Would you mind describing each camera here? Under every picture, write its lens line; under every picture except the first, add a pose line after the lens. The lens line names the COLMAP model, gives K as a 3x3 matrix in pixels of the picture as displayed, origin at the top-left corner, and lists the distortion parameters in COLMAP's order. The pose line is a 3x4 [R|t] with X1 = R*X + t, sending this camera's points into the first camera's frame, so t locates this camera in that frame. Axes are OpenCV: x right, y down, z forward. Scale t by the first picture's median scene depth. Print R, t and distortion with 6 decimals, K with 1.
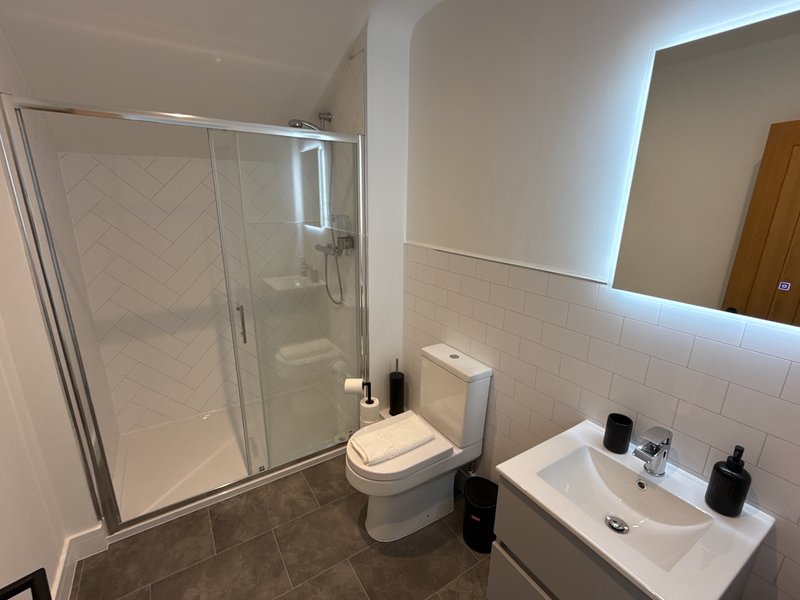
lens RADIAL K [[363.0, 0, 399.2], [0, 363.0, 301.0], [0, 0, 1]] dist [0.001706, -0.000188]
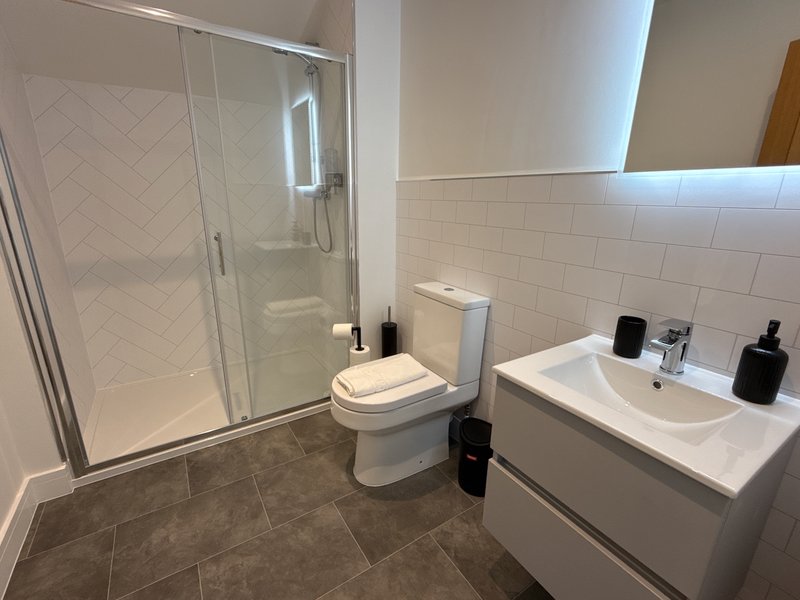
lens RADIAL K [[363.0, 0, 399.2], [0, 363.0, 301.0], [0, 0, 1]] dist [0.001706, -0.000188]
pose [[0.999999, -0.000446, 0.000967, 0.023843], [0.000446, 1.000000, 0.000244, 0.183516], [-0.000967, -0.000244, 1.000000, 0.072366]]
